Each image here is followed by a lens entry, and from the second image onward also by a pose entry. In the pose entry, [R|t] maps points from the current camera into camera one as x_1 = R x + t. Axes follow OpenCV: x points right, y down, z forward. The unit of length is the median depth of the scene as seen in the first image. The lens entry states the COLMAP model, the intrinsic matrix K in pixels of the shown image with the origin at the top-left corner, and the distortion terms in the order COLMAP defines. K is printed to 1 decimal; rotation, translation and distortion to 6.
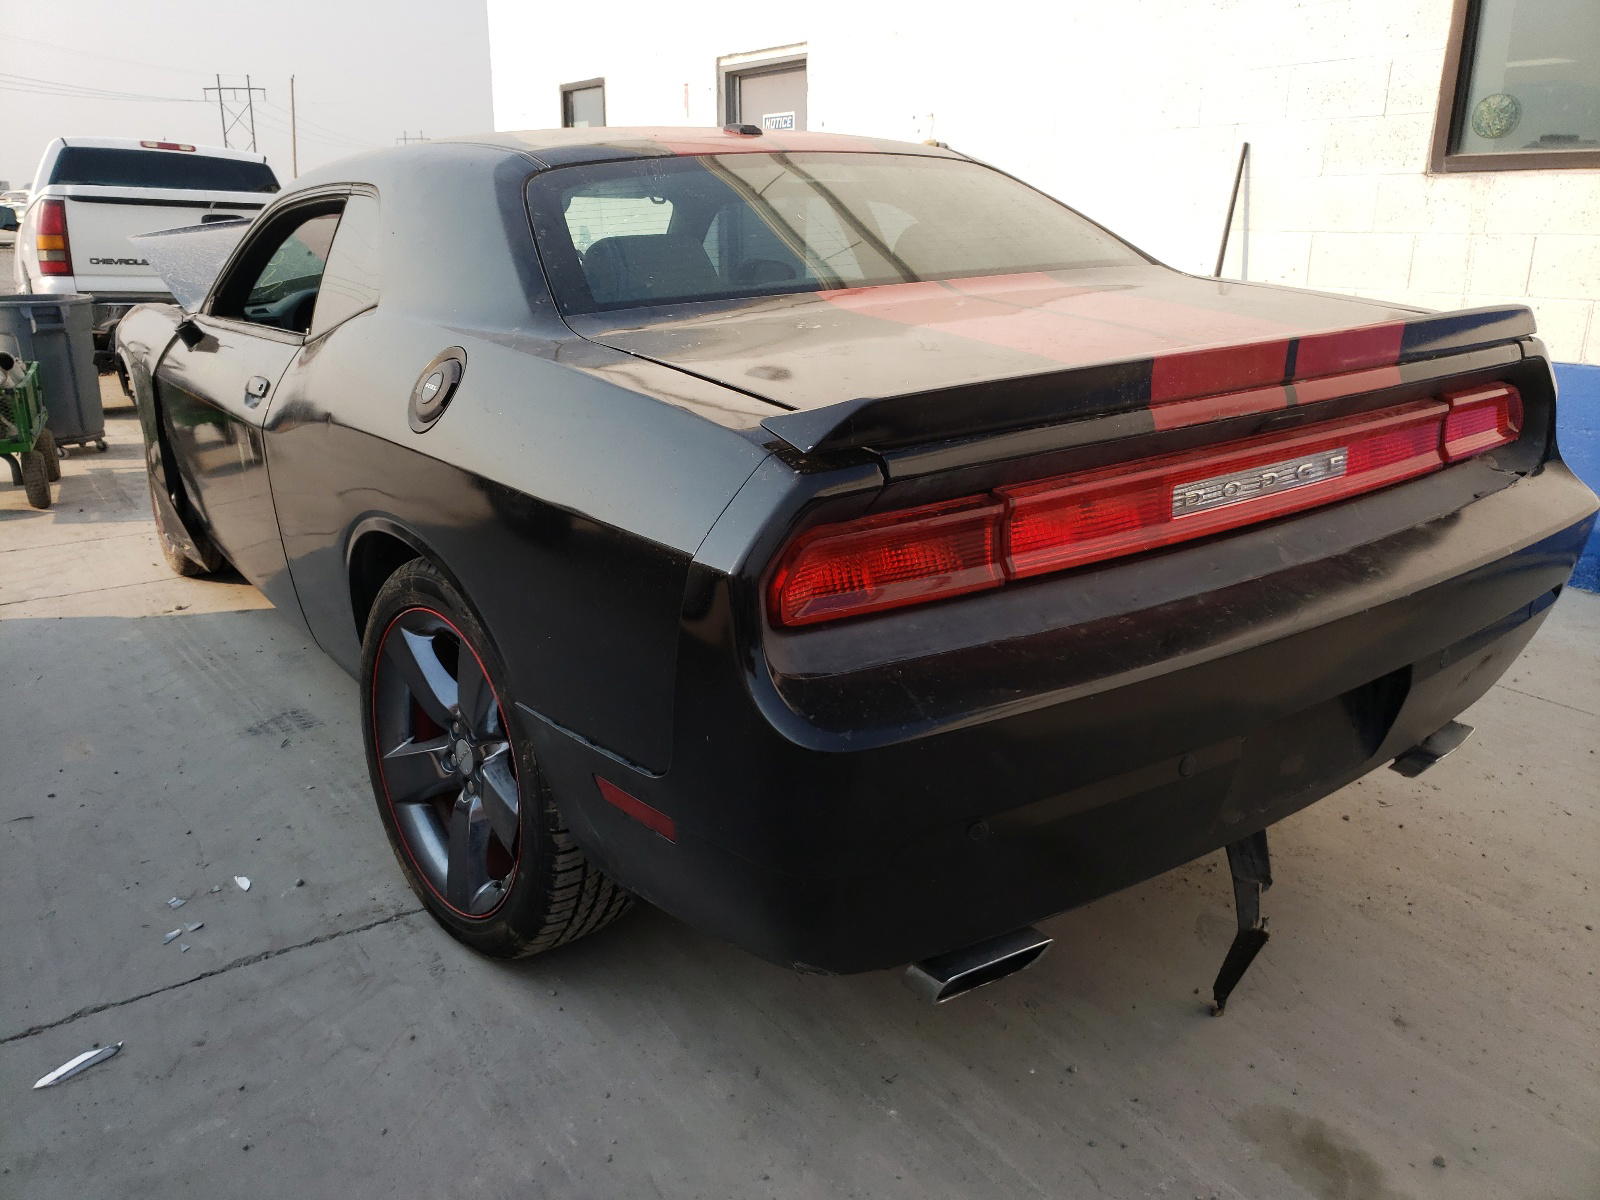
lens RADIAL K [[1223.8, 0, 796.9], [0, 1223.8, 592.1], [0, 0, 1]] dist [0.038543, -0.017371]
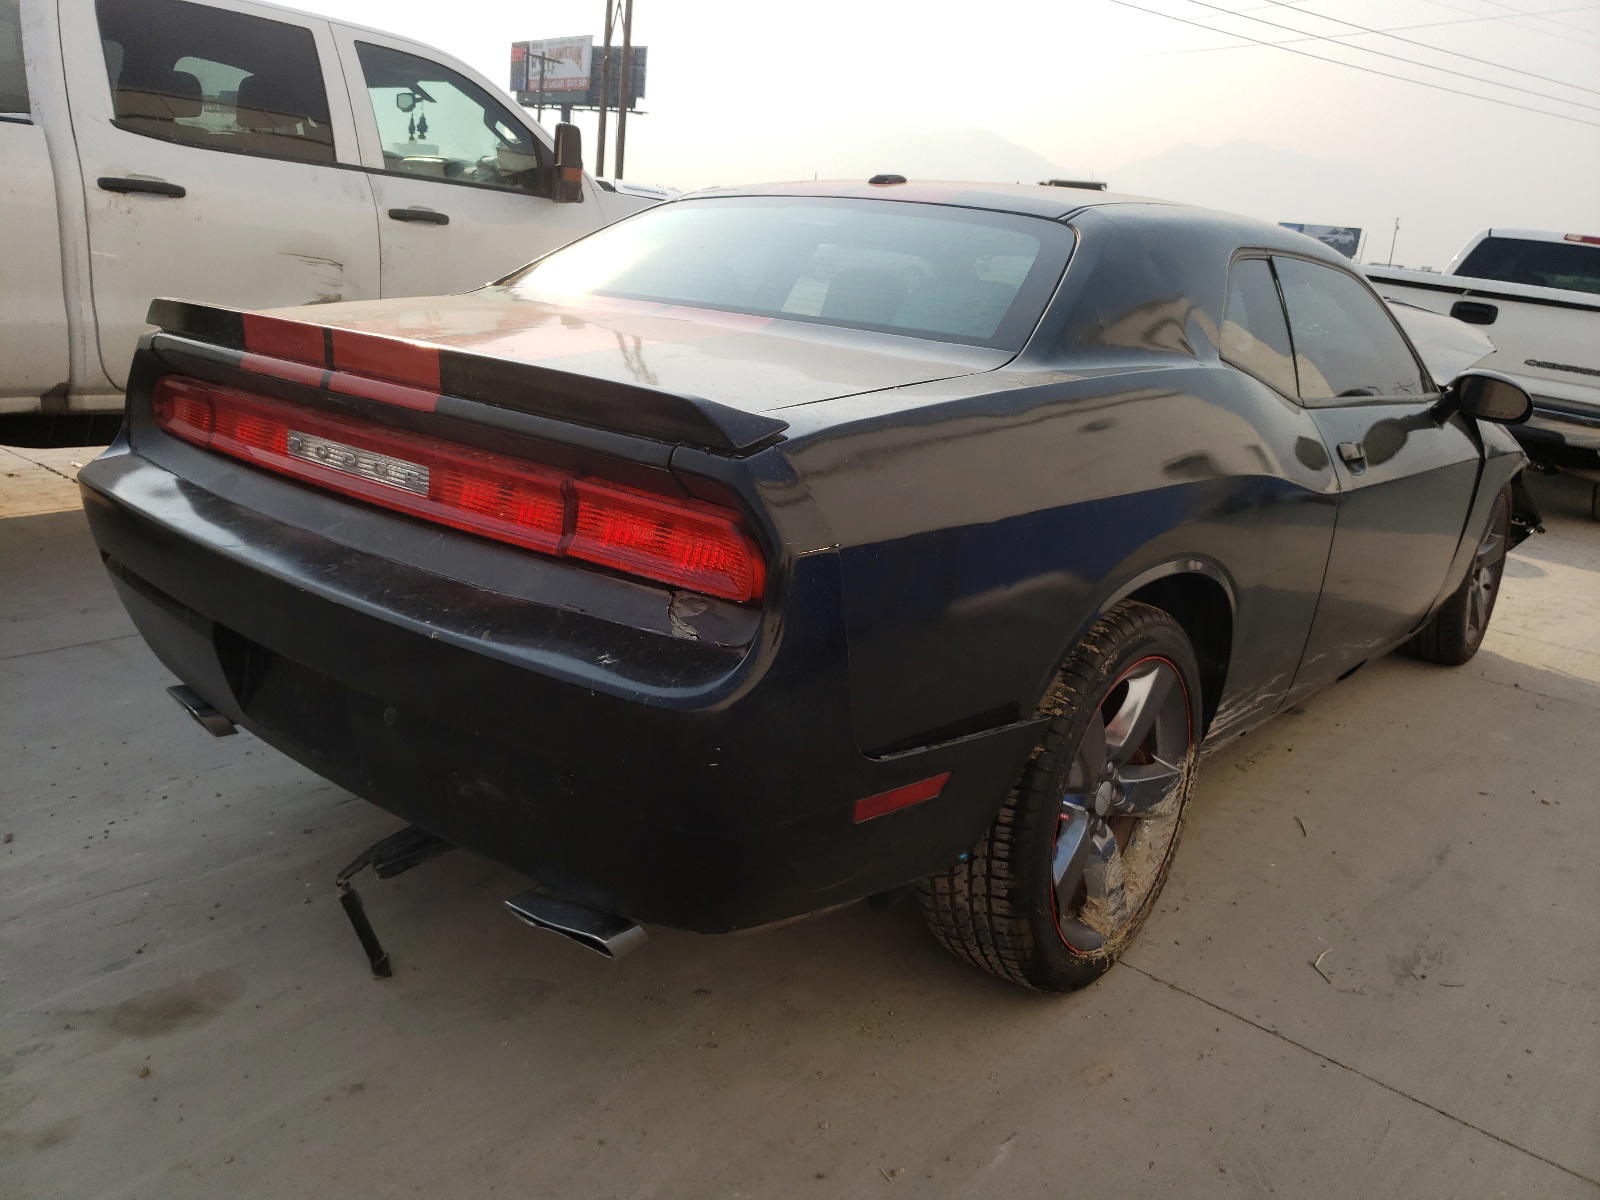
lens RADIAL K [[1223.8, 0, 796.8], [0, 1223.8, 606.0], [0, 0, 1]] dist [0.038543, -0.017371]
pose [[0.283163, 0.317697, -0.904924, 0.352783], [-0.378837, 0.903863, 0.198781, -0.078847], [0.881080, 0.286531, 0.376296, 0.225283]]
